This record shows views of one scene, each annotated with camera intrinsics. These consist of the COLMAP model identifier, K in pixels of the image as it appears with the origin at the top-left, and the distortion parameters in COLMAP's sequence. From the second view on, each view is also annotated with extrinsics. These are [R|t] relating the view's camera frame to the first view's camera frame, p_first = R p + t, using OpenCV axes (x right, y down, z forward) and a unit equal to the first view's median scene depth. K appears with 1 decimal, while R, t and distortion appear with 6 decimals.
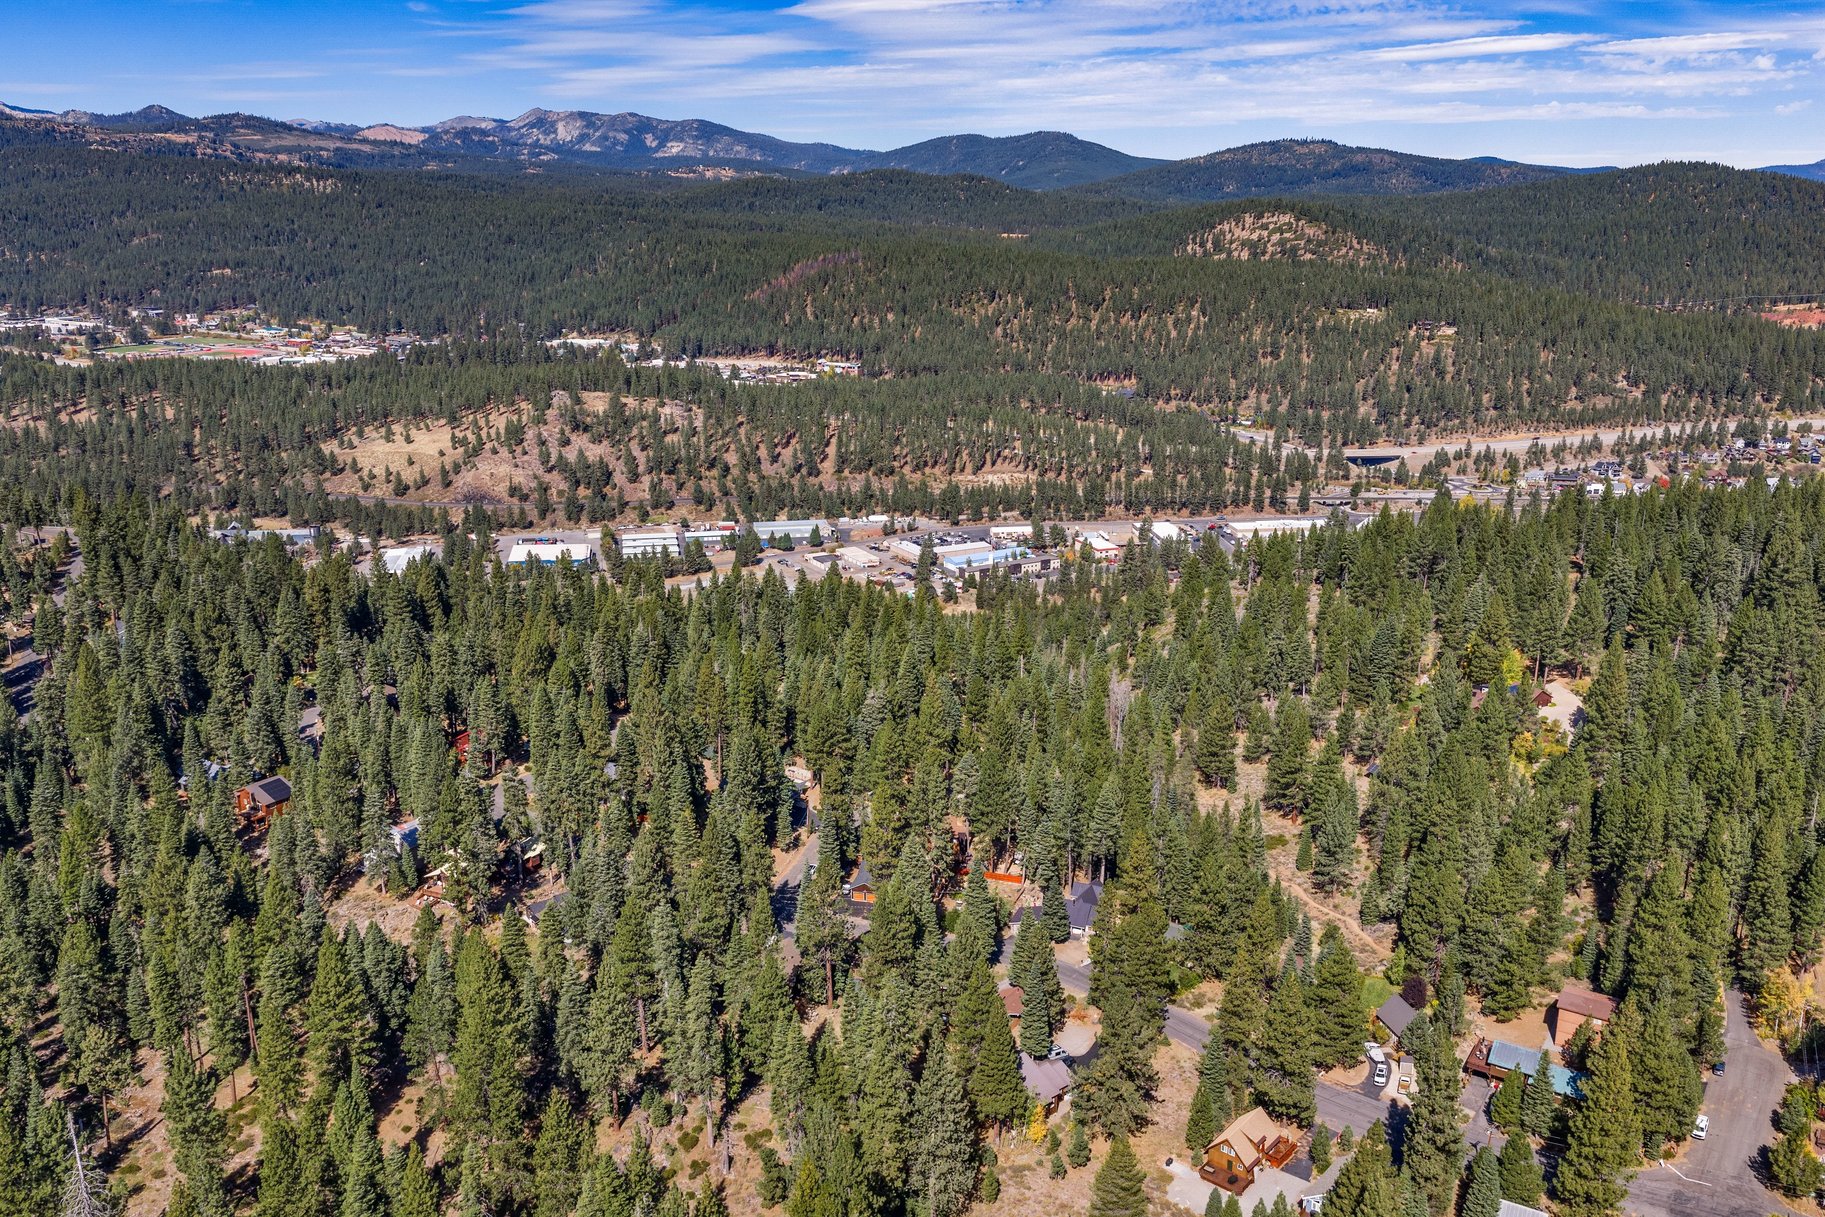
lens RADIAL K [[1505.2, 0, 913.1], [0, 1505.2, 619.1], [0, 0, 1]] dist [0.016317, -0.023877]
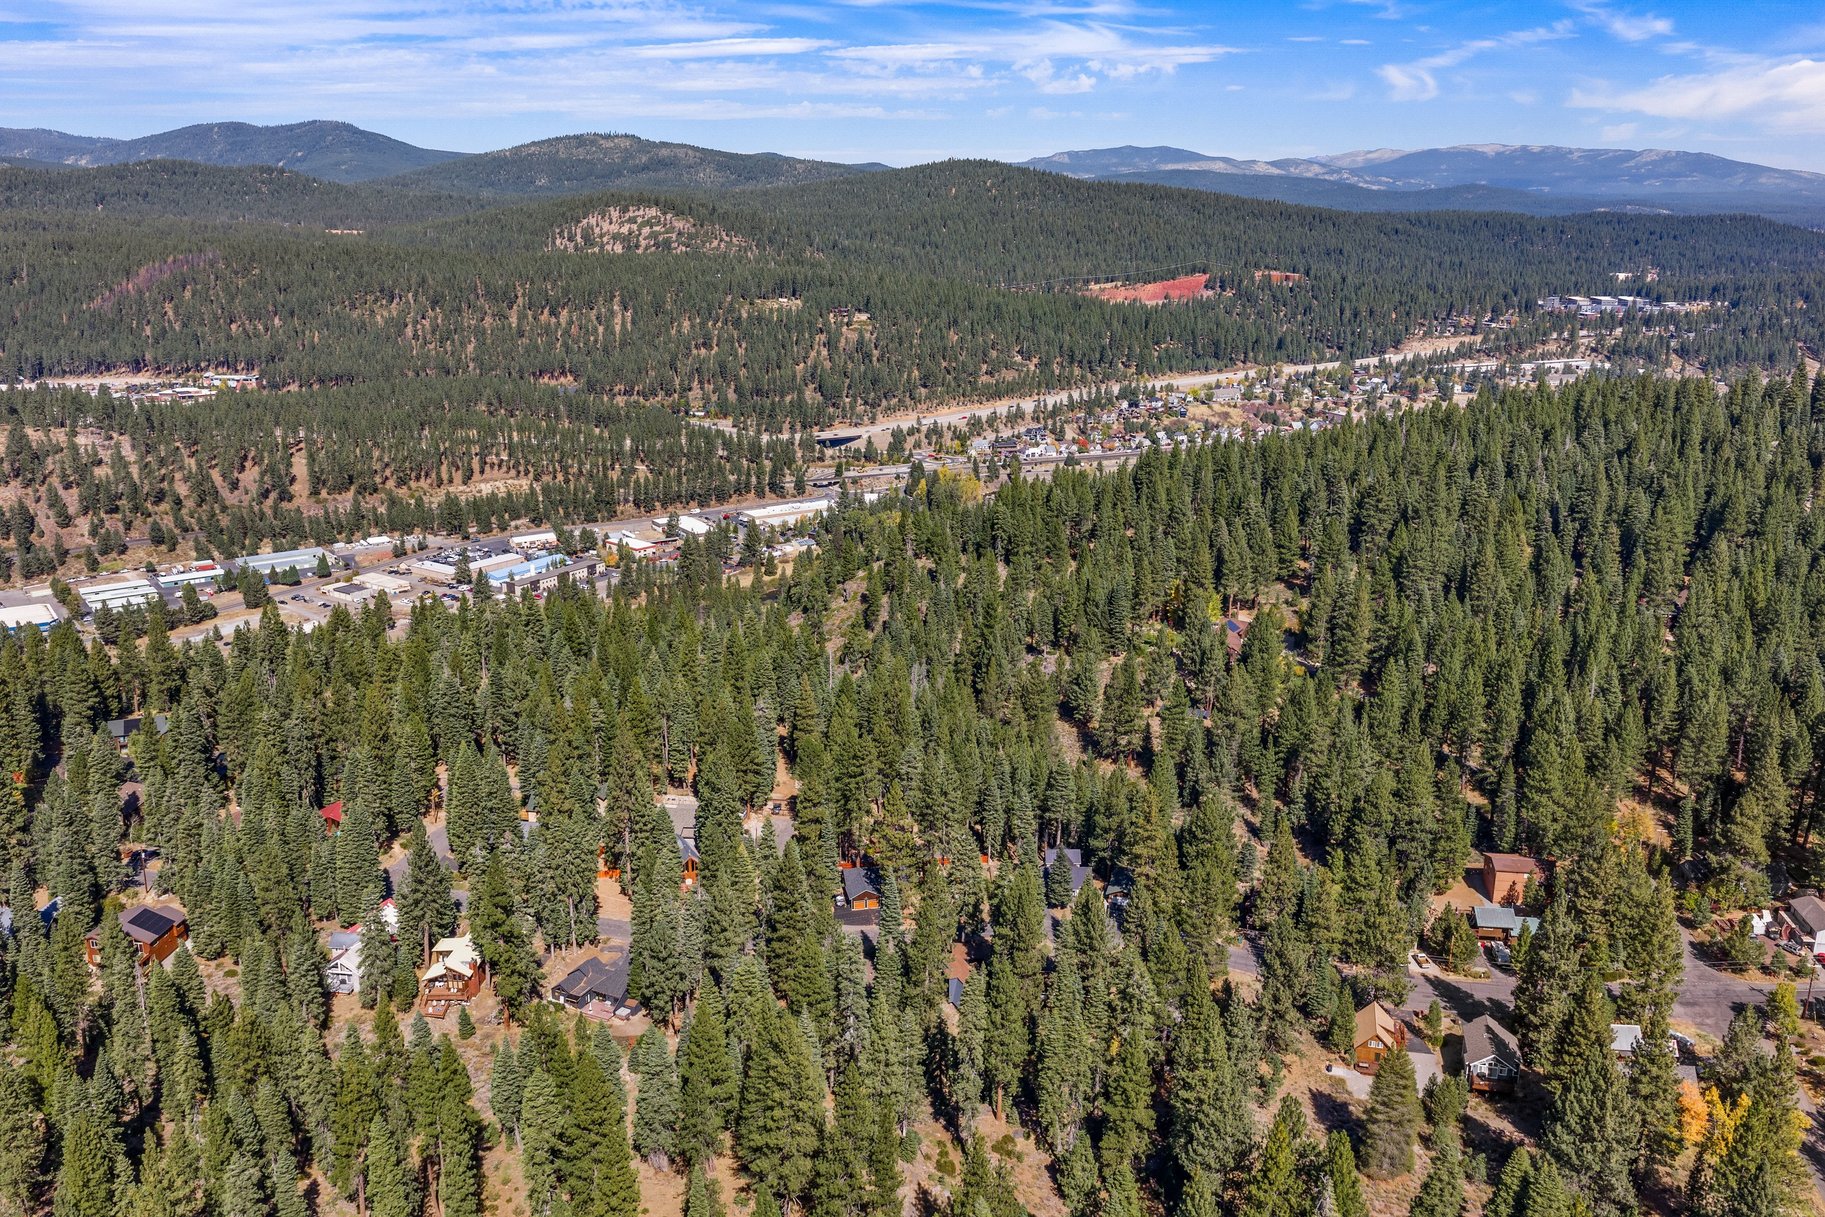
lens RADIAL K [[1505.2, 0, 913.1], [0, 1505.2, 619.1], [0, 0, 1]] dist [0.016317, -0.023877]
pose [[0.900837, -0.119691, 0.417333, -0.101697], [0.117989, 0.992562, 0.029979, -0.006886], [-0.417818, 0.022235, 0.908259, 0.022660]]
